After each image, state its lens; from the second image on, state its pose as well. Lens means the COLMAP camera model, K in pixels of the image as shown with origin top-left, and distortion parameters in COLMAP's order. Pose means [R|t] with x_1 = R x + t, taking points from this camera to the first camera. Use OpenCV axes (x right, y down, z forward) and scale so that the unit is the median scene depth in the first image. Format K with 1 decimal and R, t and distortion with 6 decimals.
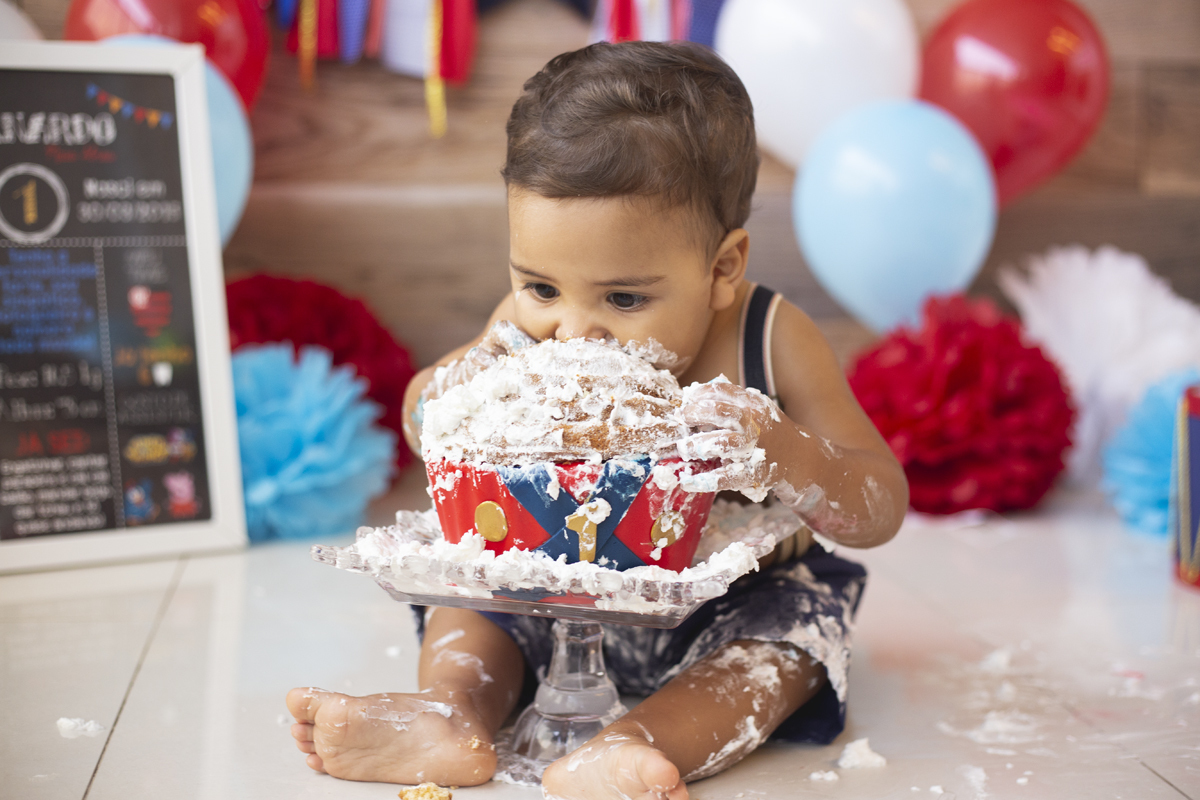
lens RADIAL K [[1839.3, 0, 600.0], [0, 1839.3, 400.0], [0, 0, 1]] dist [0.004966, -0.586327]
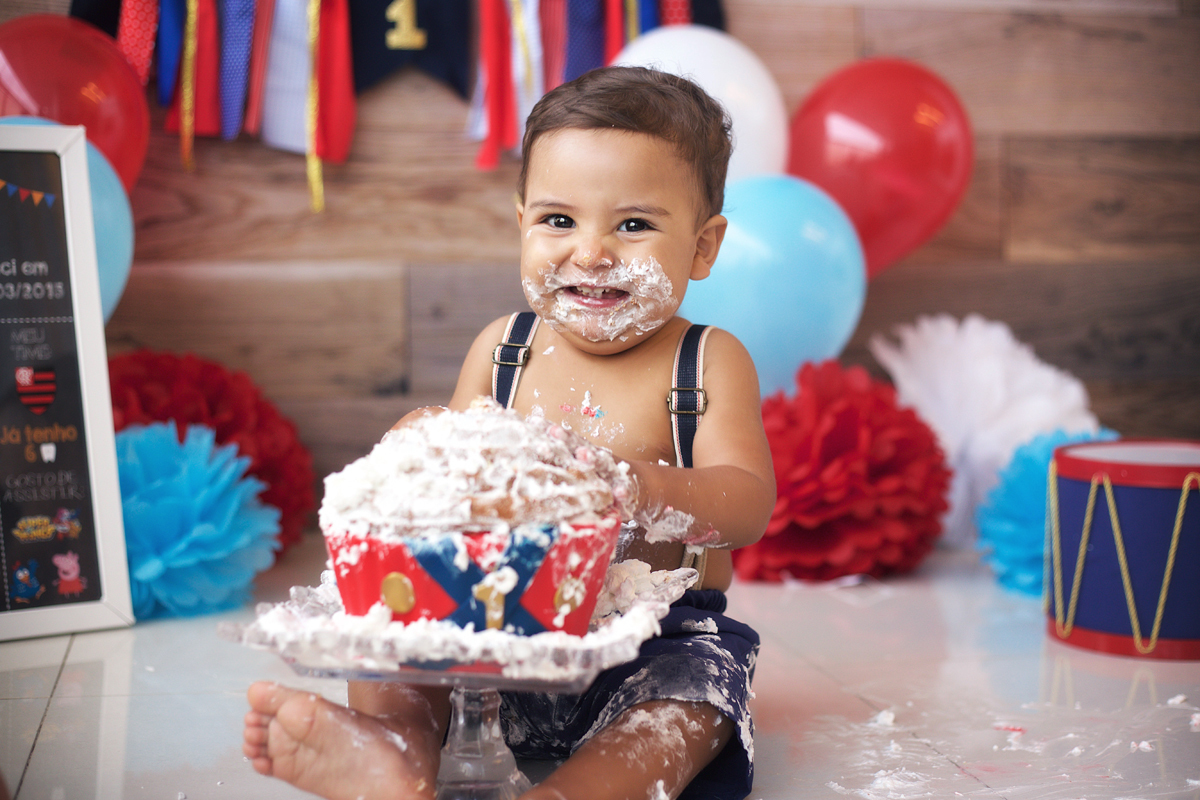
lens RADIAL K [[1839.3, 0, 600.0], [0, 1839.3, 400.0], [0, 0, 1]] dist [0.004966, -0.586327]
pose [[0.997228, -0.014125, 0.073059, -0.011518], [0.016909, 0.999148, -0.037637, -0.000225], [-0.072466, 0.038768, 0.996617, -0.014880]]
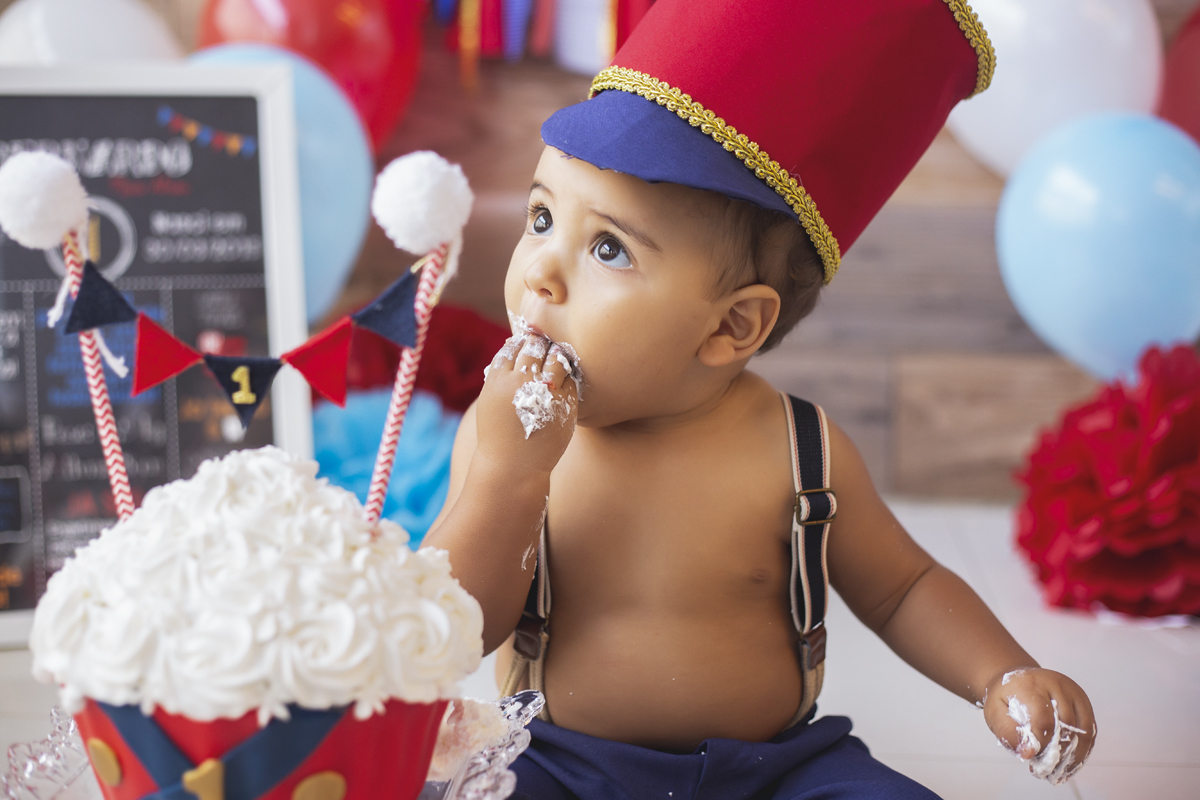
lens RADIAL K [[1839.3, 0, 600.0], [0, 1839.3, 400.0], [0, 0, 1]] dist [0.004966, -0.586327]
pose [[0.975536, 0.035087, -0.217021, 0.137695], [-0.025928, 0.998655, 0.044910, -0.074853], [0.218304, -0.038184, 0.975133, 0.152985]]
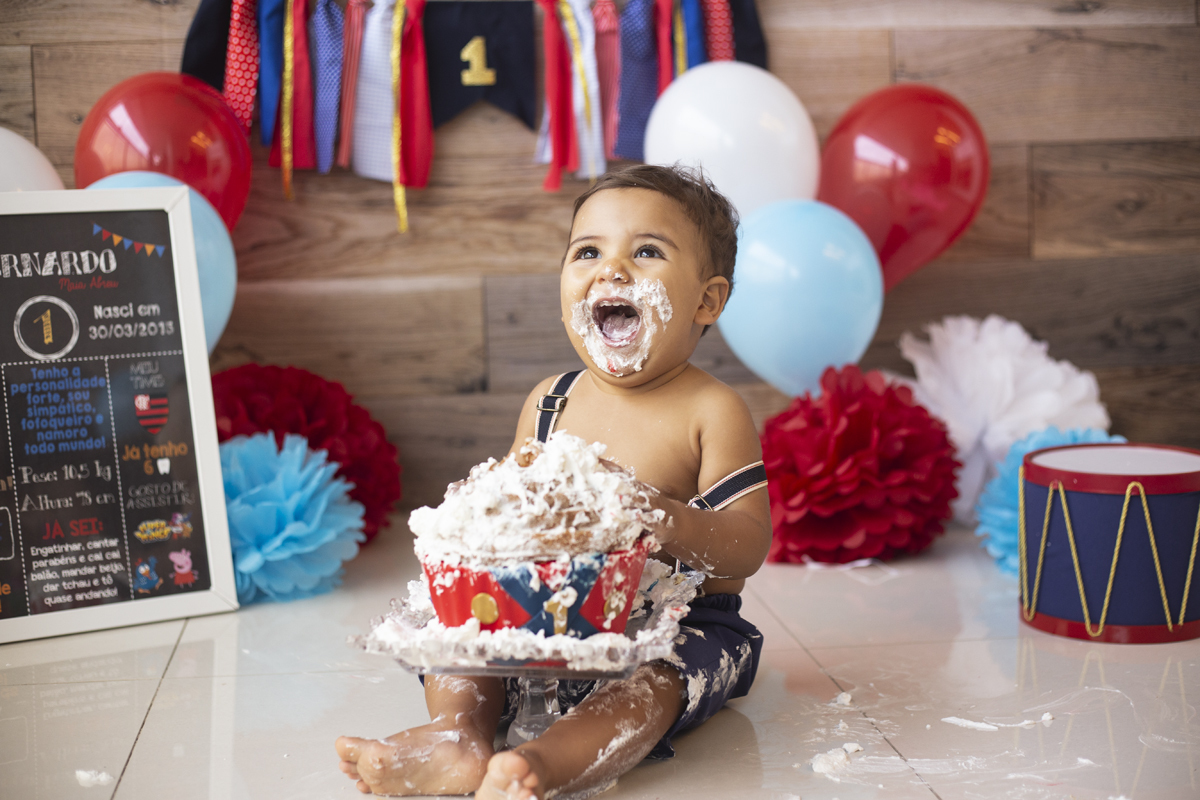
lens RADIAL K [[1839.3, 0, 600.0], [0, 1839.3, 400.0], [0, 0, 1]] dist [0.004966, -0.586327]
pose [[0.999381, -0.028621, -0.020465, 0.070321], [0.028761, 0.999565, 0.006559, -0.057290], [0.020269, -0.007143, 0.999769, -0.183691]]
